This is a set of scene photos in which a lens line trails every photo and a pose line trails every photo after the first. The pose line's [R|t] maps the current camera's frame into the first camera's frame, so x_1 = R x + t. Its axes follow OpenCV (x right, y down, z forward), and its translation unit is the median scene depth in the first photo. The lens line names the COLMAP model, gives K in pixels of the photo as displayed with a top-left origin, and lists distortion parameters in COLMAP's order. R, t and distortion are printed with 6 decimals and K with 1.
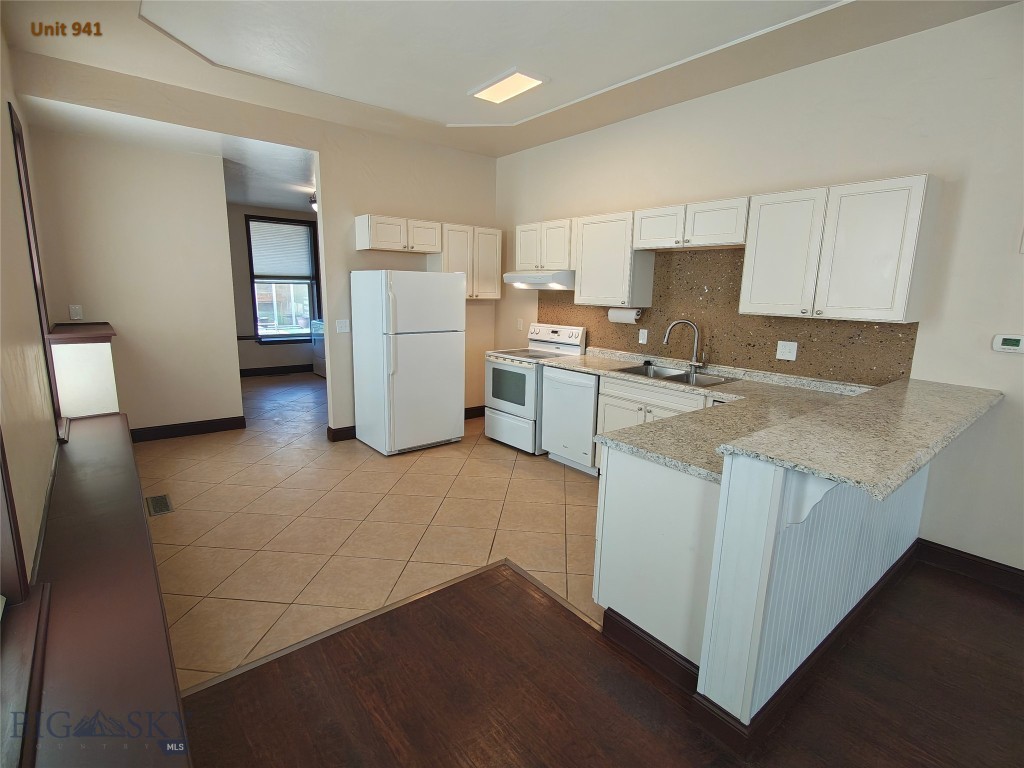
lens RADIAL K [[492.0, 0, 511.5], [0, 492.0, 381.7], [0, 0, 1]] dist [-0.001295, -0.000321]
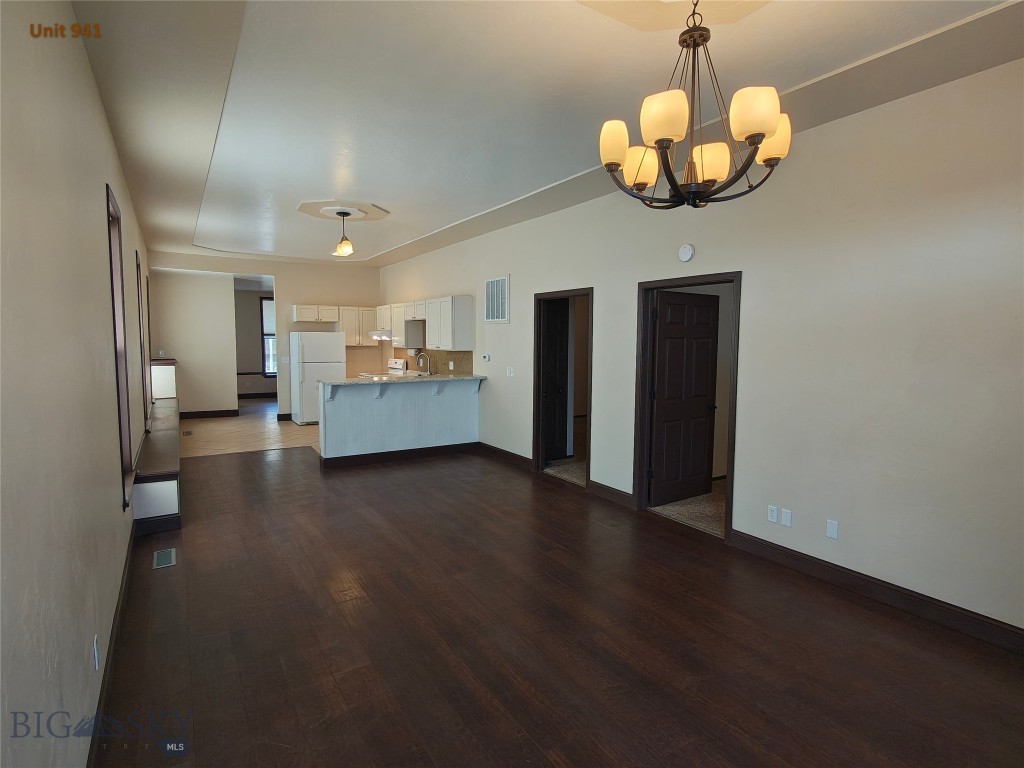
lens RADIAL K [[552.9, 0, 511.7], [0, 552.9, 383.0], [0, 0, 1]] dist [0.001192, 0.000207]
pose [[0.991192, 0.000599, -0.132429, 0.838487], [-0.016279, 0.992957, -0.117349, 0.221170], [0.131426, 0.118472, 0.984221, -1.025712]]
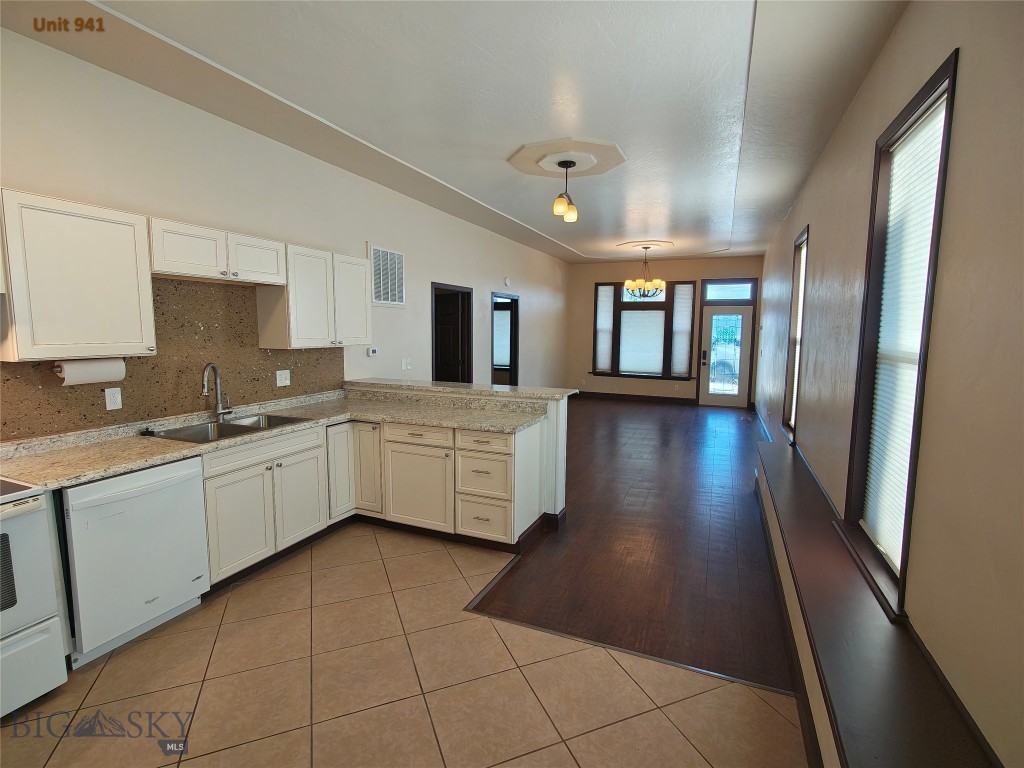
lens RADIAL K [[492.0, 0, 515.5], [0, 492.0, 388.6], [0, 0, 1]] dist [-0.001295, -0.000321]
pose [[-0.462425, -0.139651, 0.875591, -0.510743], [0.148431, 0.961390, 0.231726, -0.163000], [-0.874146, 0.237121, -0.423843, 0.735782]]
